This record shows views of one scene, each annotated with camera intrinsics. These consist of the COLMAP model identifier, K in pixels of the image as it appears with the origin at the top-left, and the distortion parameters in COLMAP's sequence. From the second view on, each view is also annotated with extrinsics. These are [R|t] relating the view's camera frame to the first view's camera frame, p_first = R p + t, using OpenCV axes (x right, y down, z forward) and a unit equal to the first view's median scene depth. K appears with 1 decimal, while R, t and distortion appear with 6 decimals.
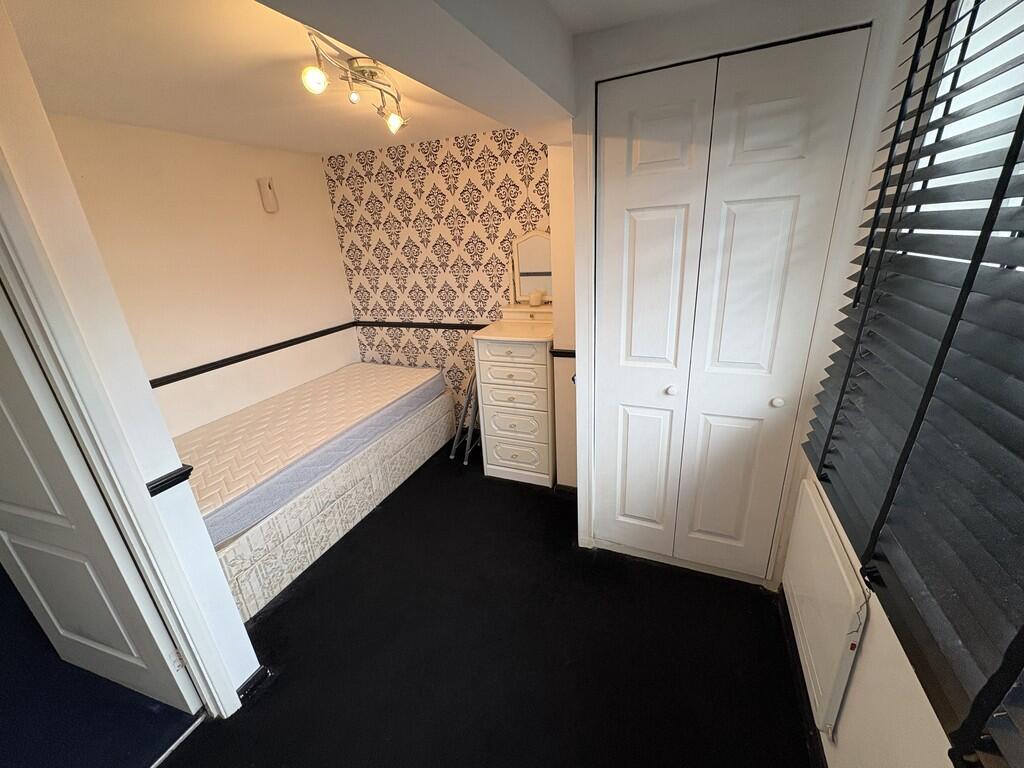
lens RADIAL K [[410.3, 0, 510.2], [0, 410.3, 383.4], [0, 0, 1]] dist [-0.000006, 0.000066]
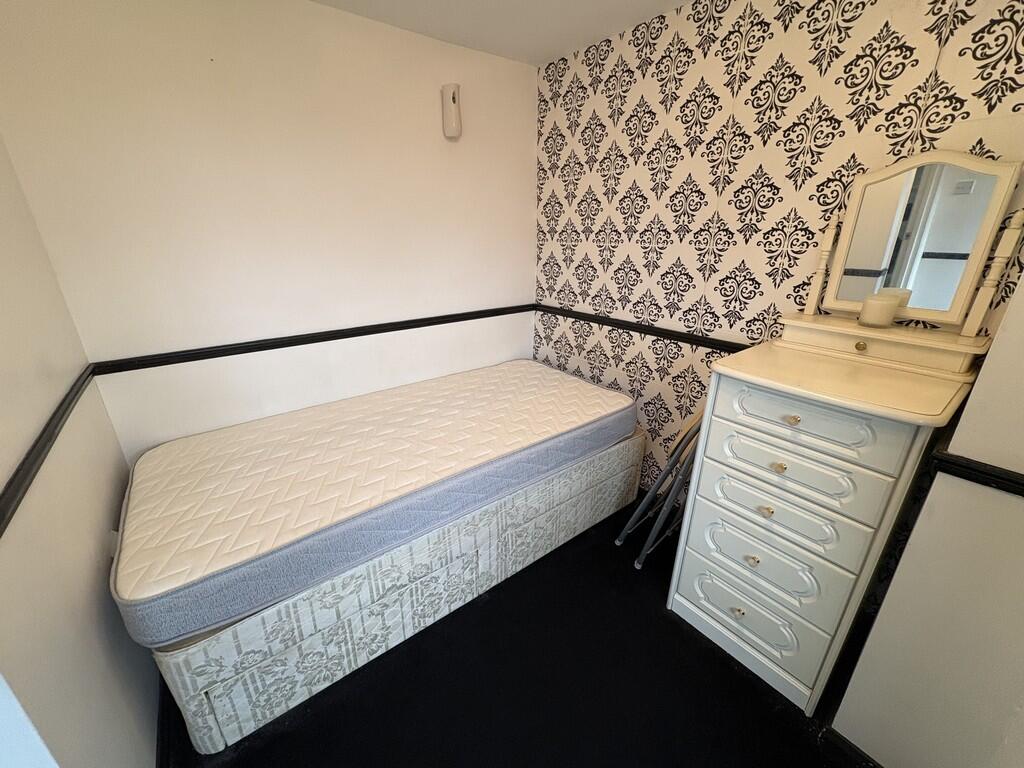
lens RADIAL K [[410.3, 0, 510.2], [0, 410.3, 383.4], [0, 0, 1]] dist [-0.000006, 0.000066]
pose [[0.866670, 0.228200, -0.443631, -0.064765], [-0.218697, 0.973037, 0.073279, -0.064057], [0.448392, 0.033513, 0.893209, 0.371158]]
